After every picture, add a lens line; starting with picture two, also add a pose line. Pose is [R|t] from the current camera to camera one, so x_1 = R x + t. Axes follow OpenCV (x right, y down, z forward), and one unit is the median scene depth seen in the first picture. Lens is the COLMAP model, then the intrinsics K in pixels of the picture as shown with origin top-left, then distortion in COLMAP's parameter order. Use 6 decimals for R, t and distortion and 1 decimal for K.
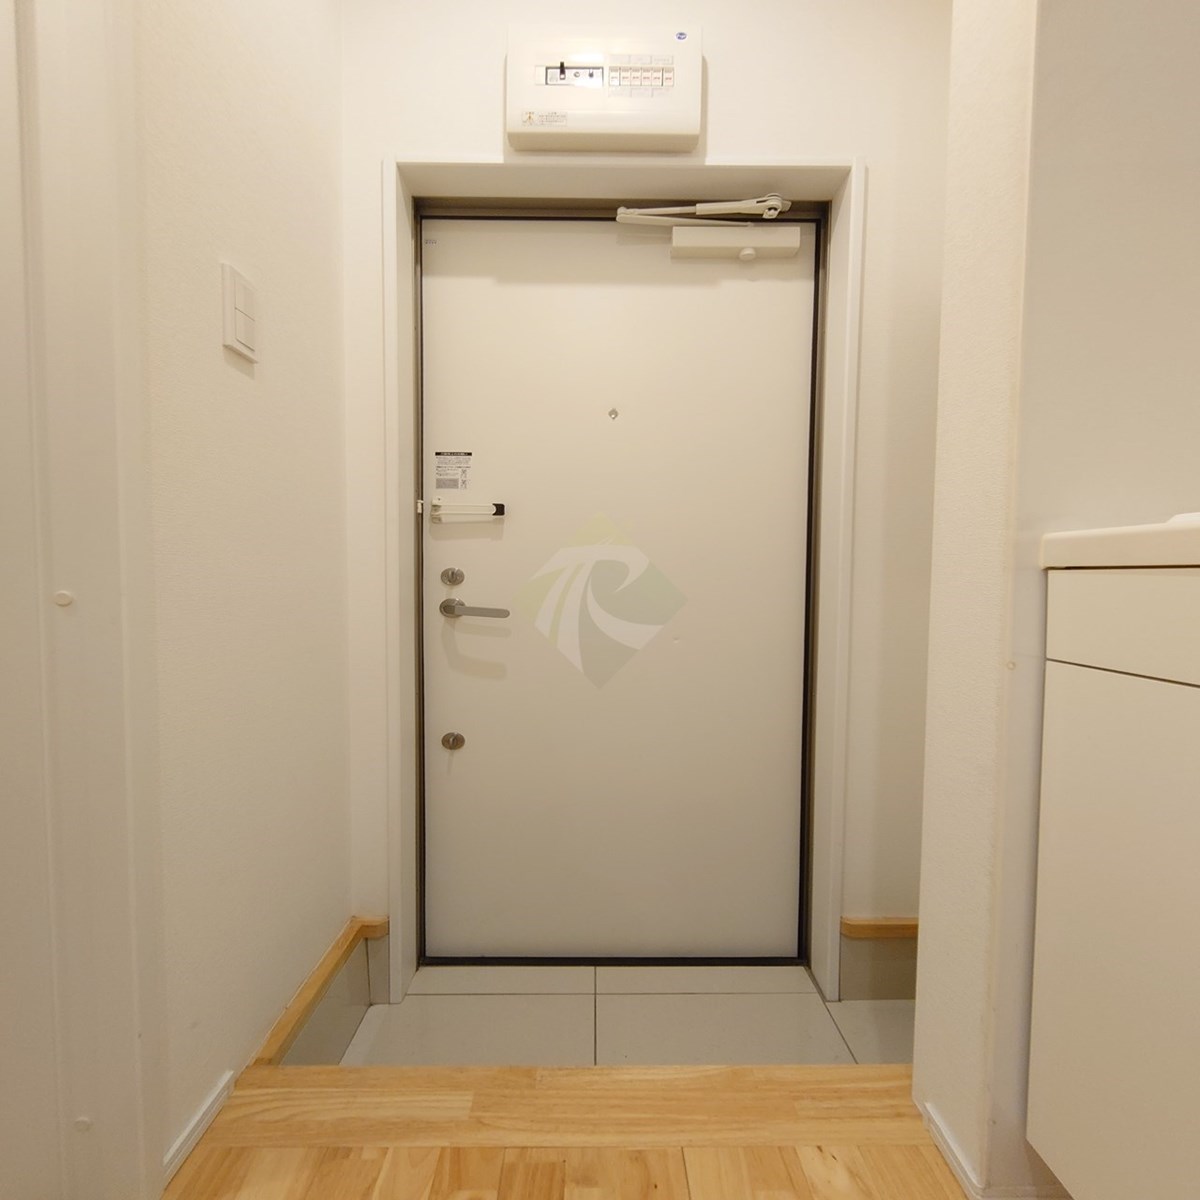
lens RADIAL K [[686.4, 0, 600.0], [0, 686.4, 600.0], [0, 0, 1]] dist [-0.004597, -0.001100]
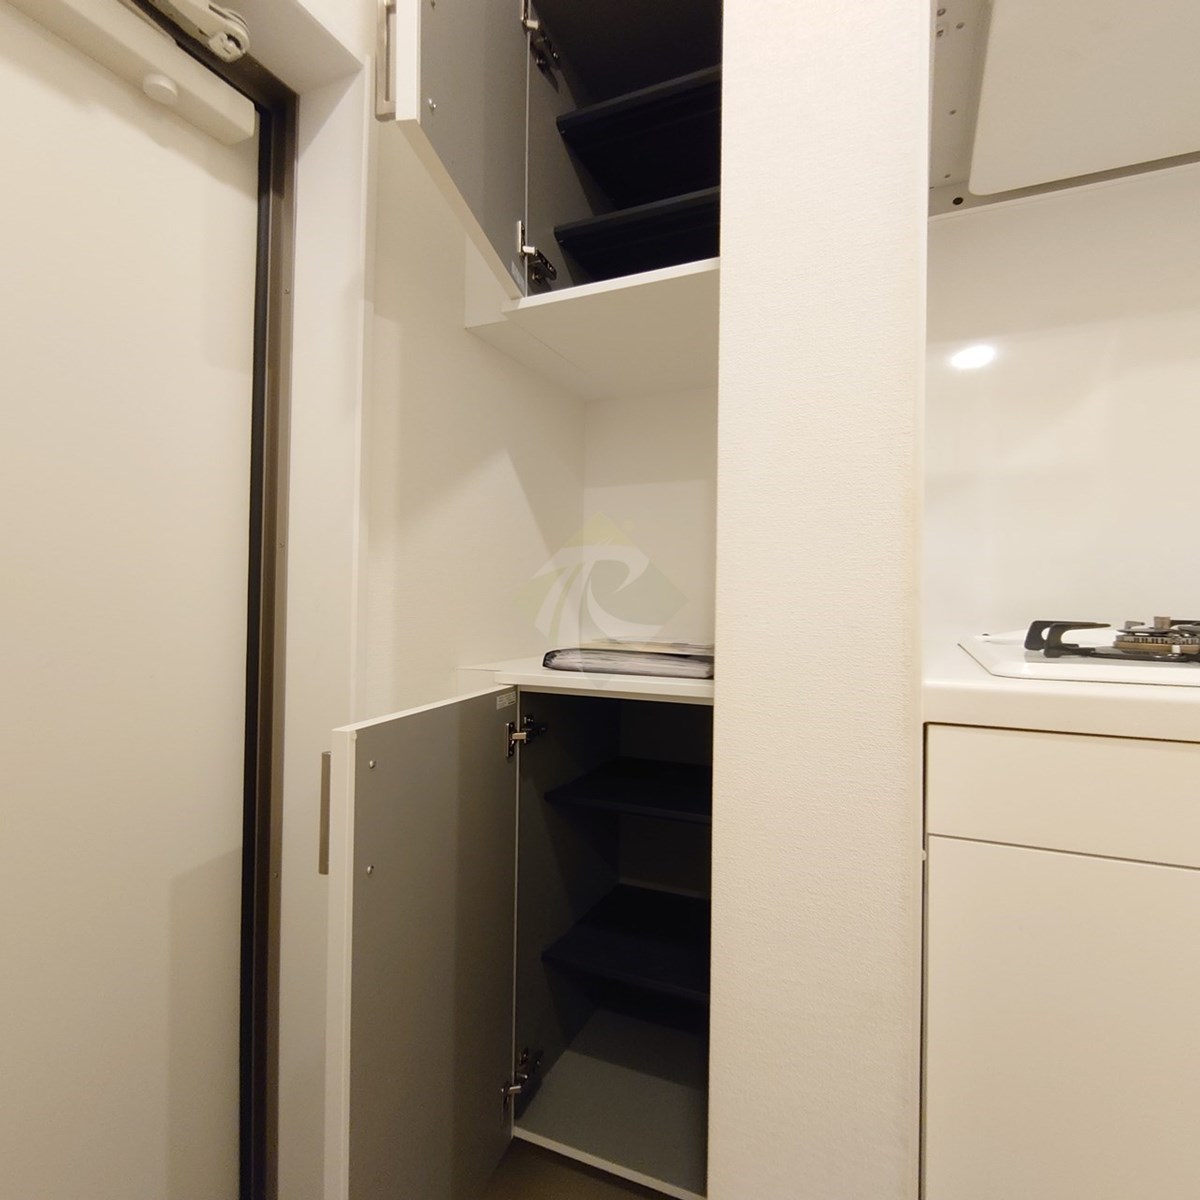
lens RADIAL K [[686.4, 0, 600.0], [0, 686.4, 600.0], [0, 0, 1]] dist [-0.004597, -0.001100]
pose [[0.417975, 0.009069, 0.908413, -0.228279], [0.017189, 0.999692, -0.017889, -0.162492], [-0.908296, 0.023092, 0.417690, 0.874296]]
